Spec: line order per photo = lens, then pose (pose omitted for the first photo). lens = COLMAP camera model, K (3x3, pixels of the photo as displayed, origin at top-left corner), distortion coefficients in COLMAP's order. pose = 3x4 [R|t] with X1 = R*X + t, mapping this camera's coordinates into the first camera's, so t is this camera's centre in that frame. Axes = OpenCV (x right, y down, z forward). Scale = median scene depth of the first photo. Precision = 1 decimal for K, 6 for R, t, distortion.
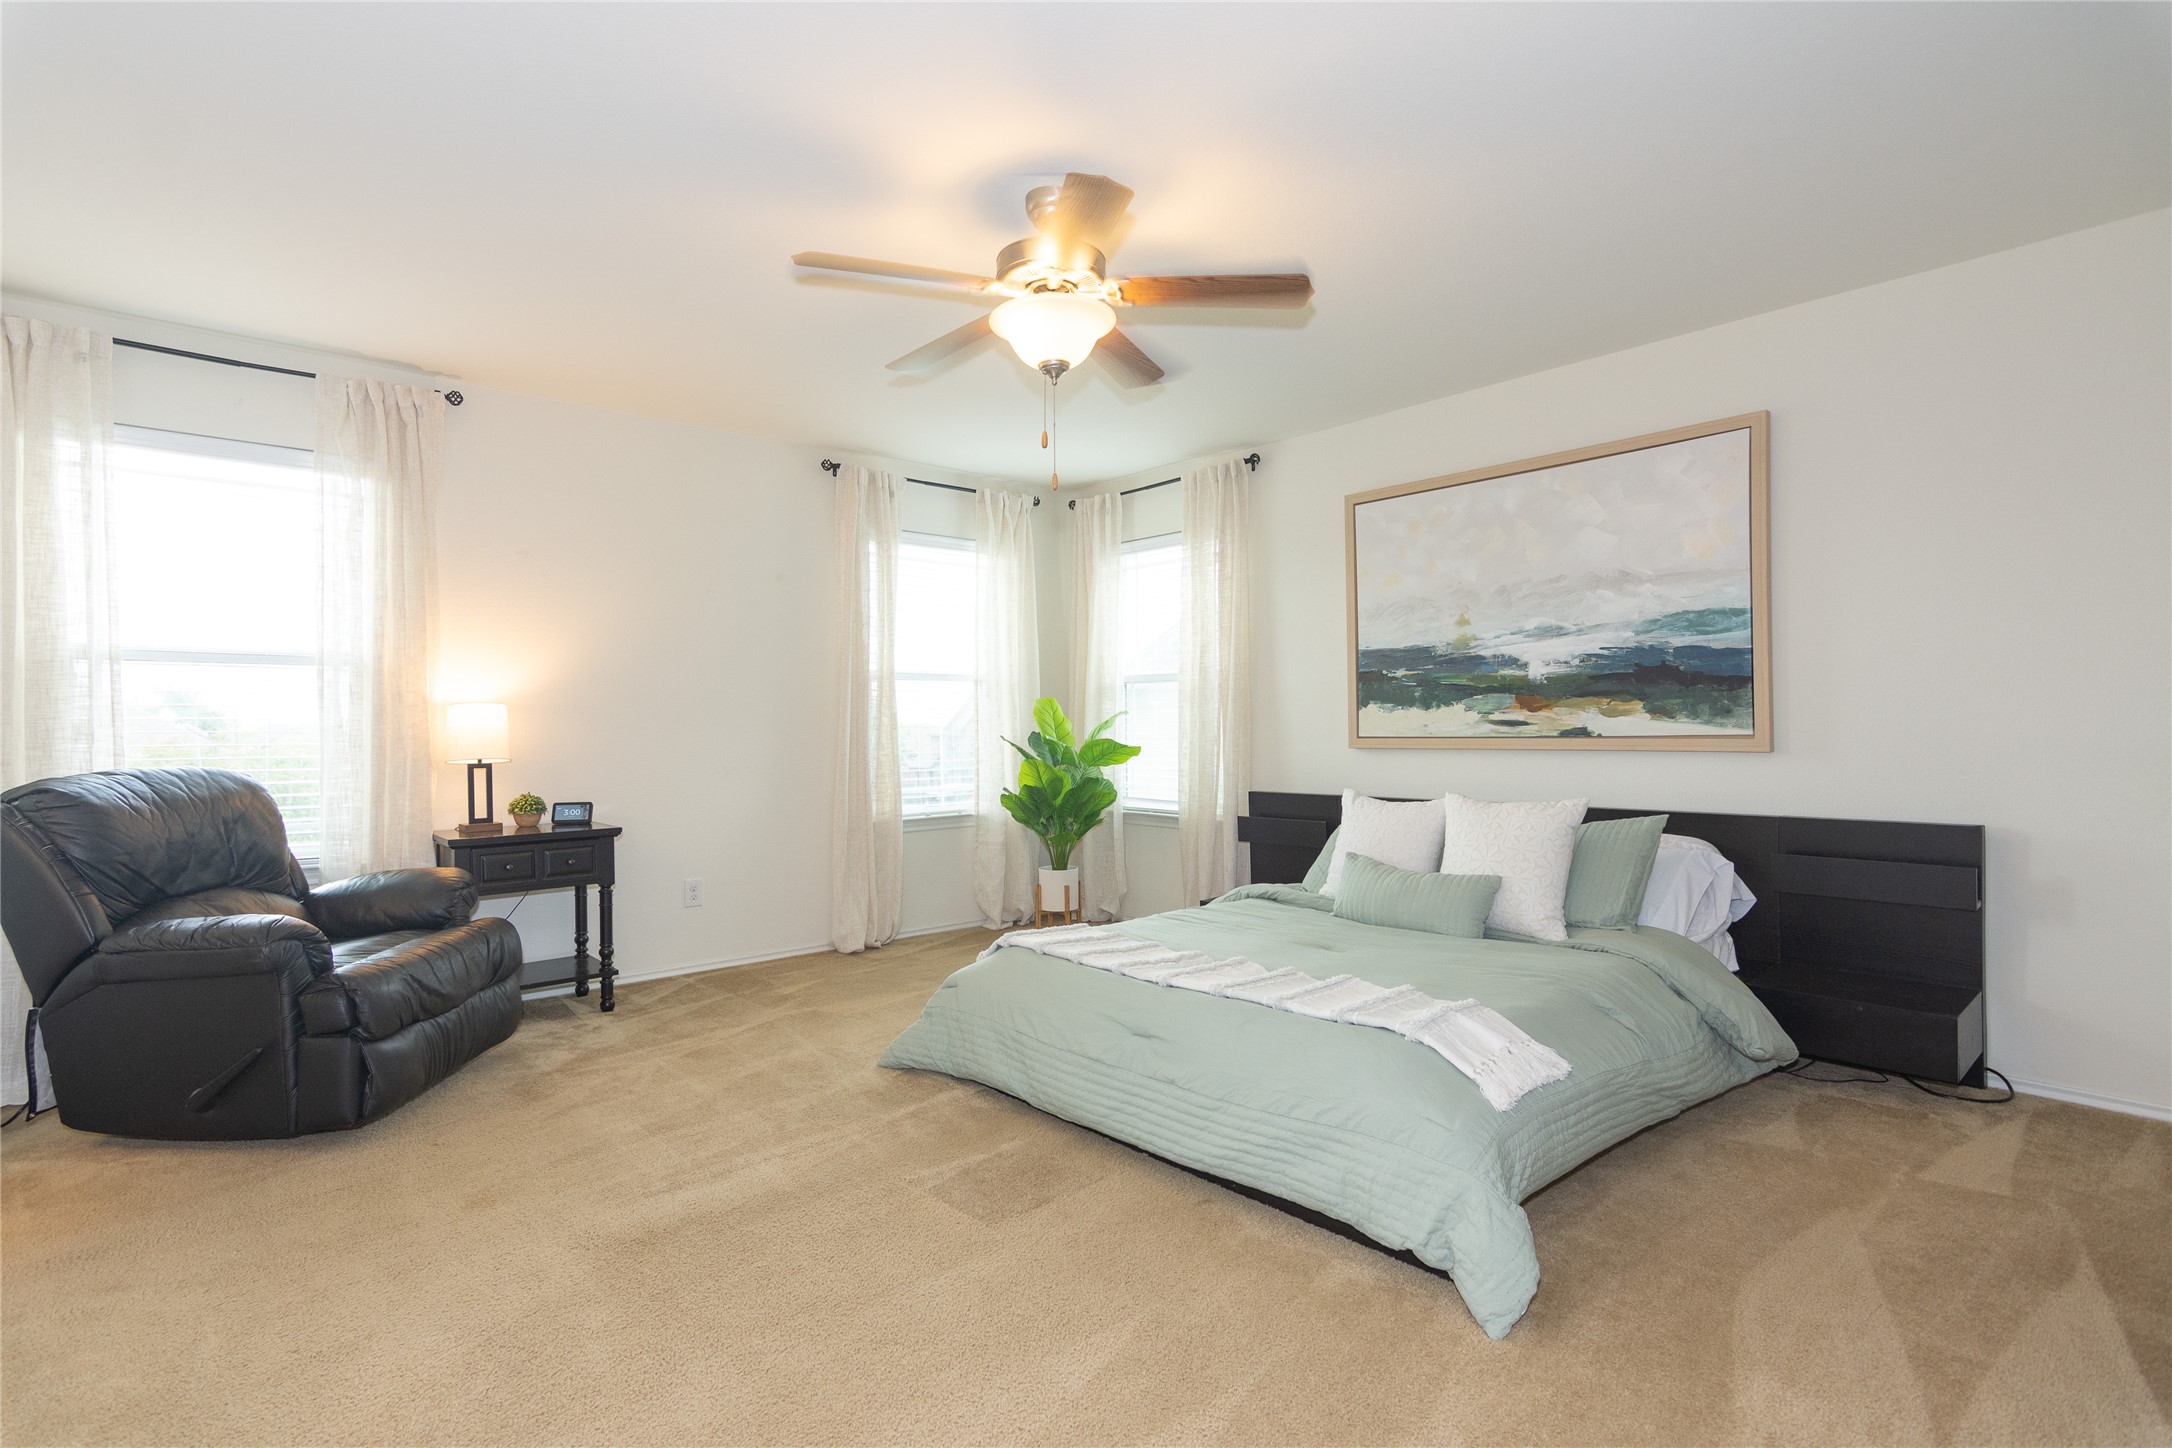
lens RADIAL K [[1043.9, 0, 1085.7], [0, 1043.9, 724.0], [0, 0, 1]] dist [-0.005669, 0.002385]
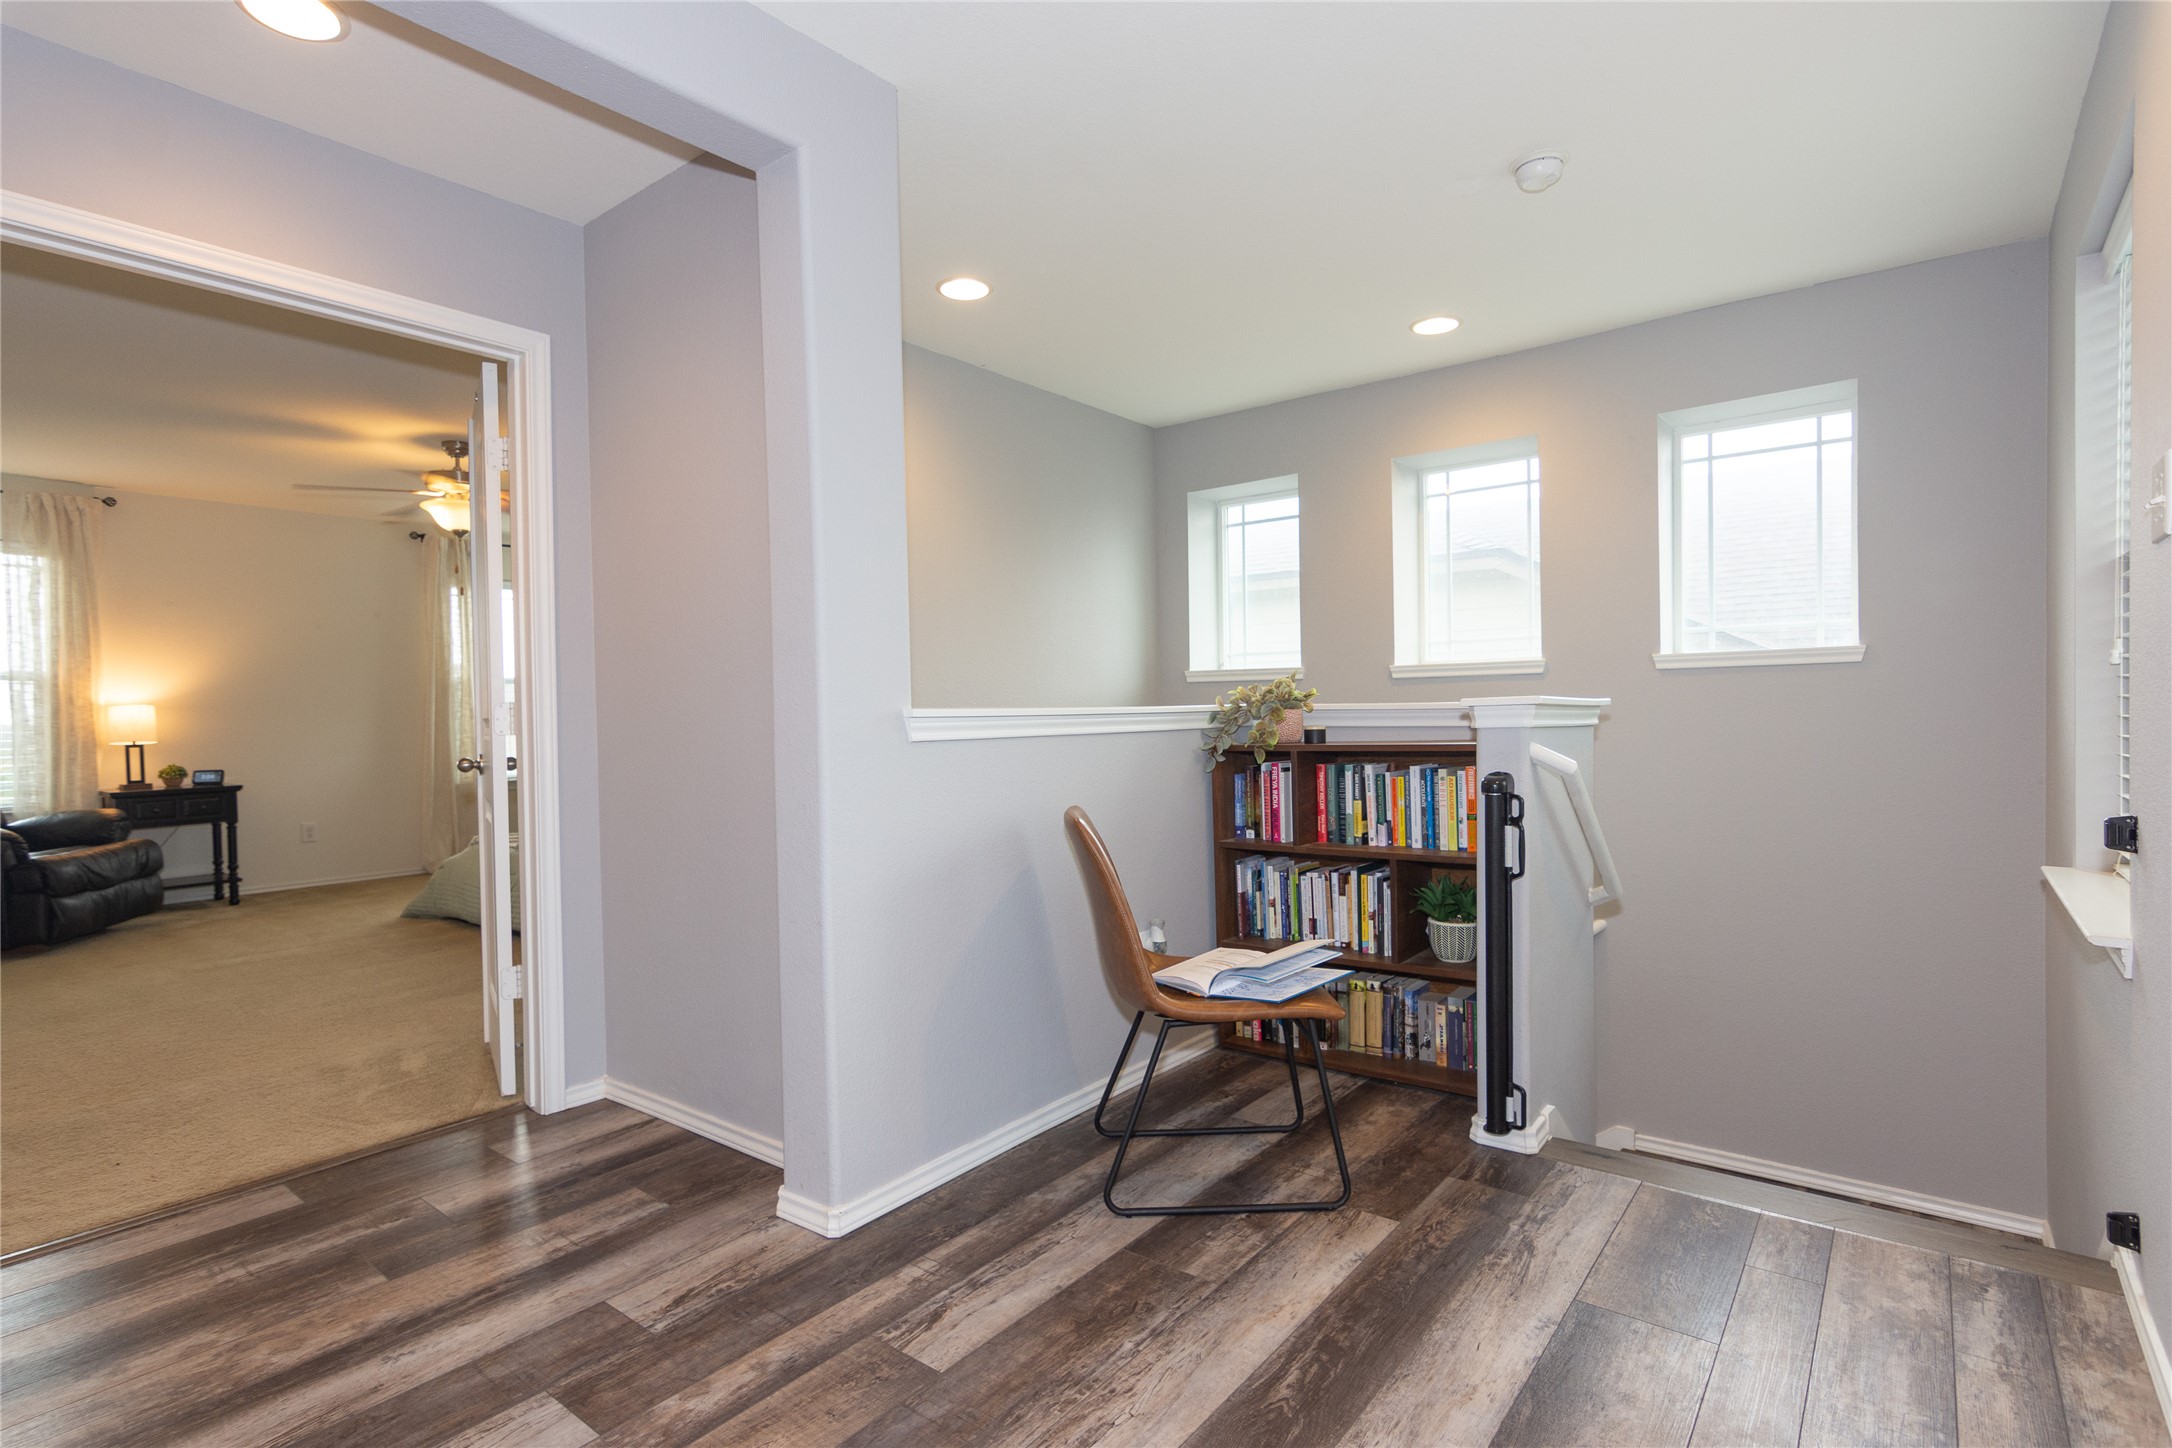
lens RADIAL K [[1043.9, 0, 1088.7], [0, 1043.9, 725.4], [0, 0, 1]] dist [-0.005669, 0.002385]
pose [[0.982193, -0.010186, 0.187598, 0.517606], [0.006987, 0.999819, 0.017707, -0.007072], [-0.187745, -0.016081, 0.982086, -0.775677]]
